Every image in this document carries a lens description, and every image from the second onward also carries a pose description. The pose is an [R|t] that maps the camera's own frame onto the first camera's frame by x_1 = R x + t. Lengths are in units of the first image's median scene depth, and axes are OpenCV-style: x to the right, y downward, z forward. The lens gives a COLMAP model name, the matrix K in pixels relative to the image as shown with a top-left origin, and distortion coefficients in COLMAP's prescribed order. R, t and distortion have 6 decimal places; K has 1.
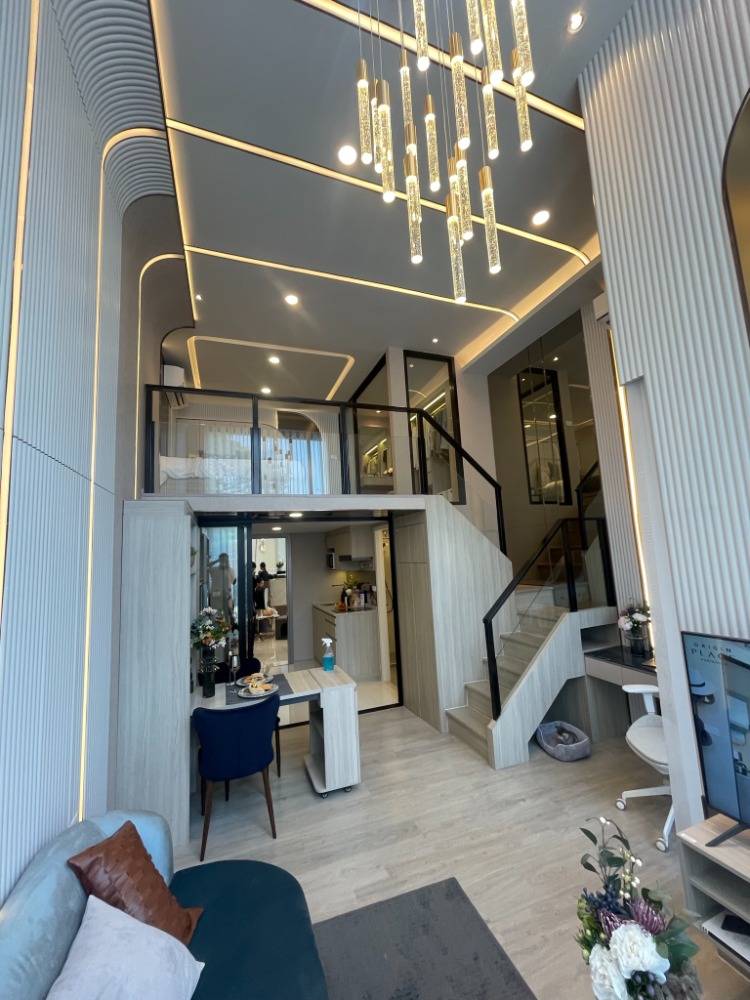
lens RADIAL K [[399.1, 0, 379.4], [0, 399.1, 504.4], [0, 0, 1]] dist [-0.018569, 0.009068]
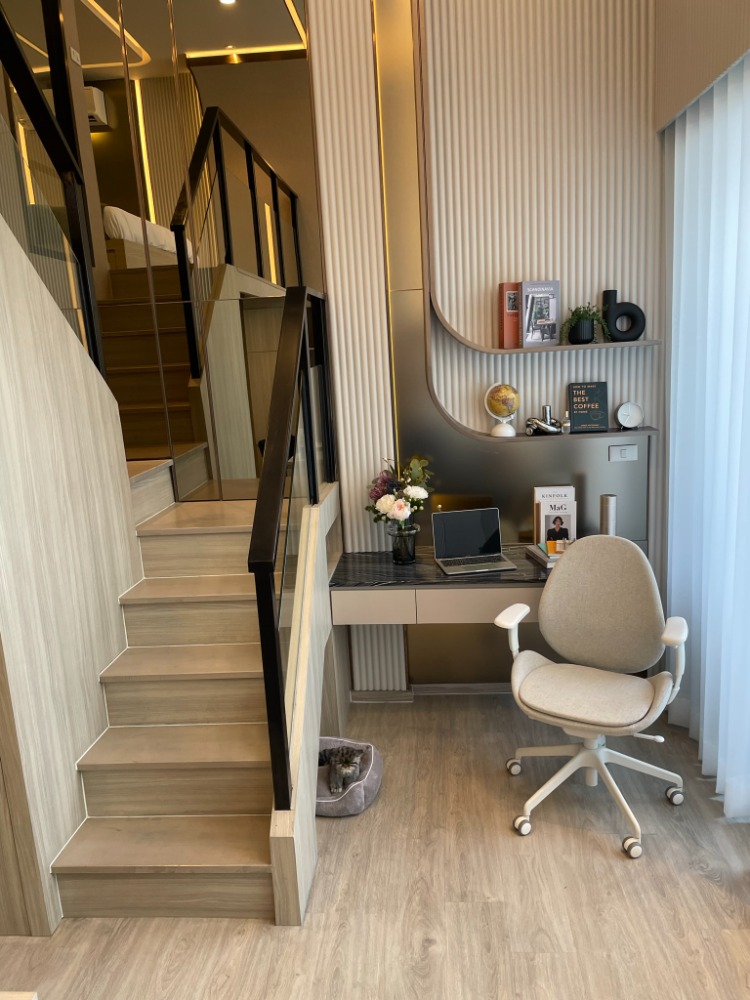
lens RADIAL K [[741.4, 0, 375.0], [0, 741.4, 500.0], [0, 0, 1]] dist [0.003102, 0.001333]
pose [[0.427612, -0.150706, 0.891311, -0.225318], [-0.073314, 0.976975, 0.200363, 0.092840], [-0.900985, -0.151023, 0.406717, 0.592363]]
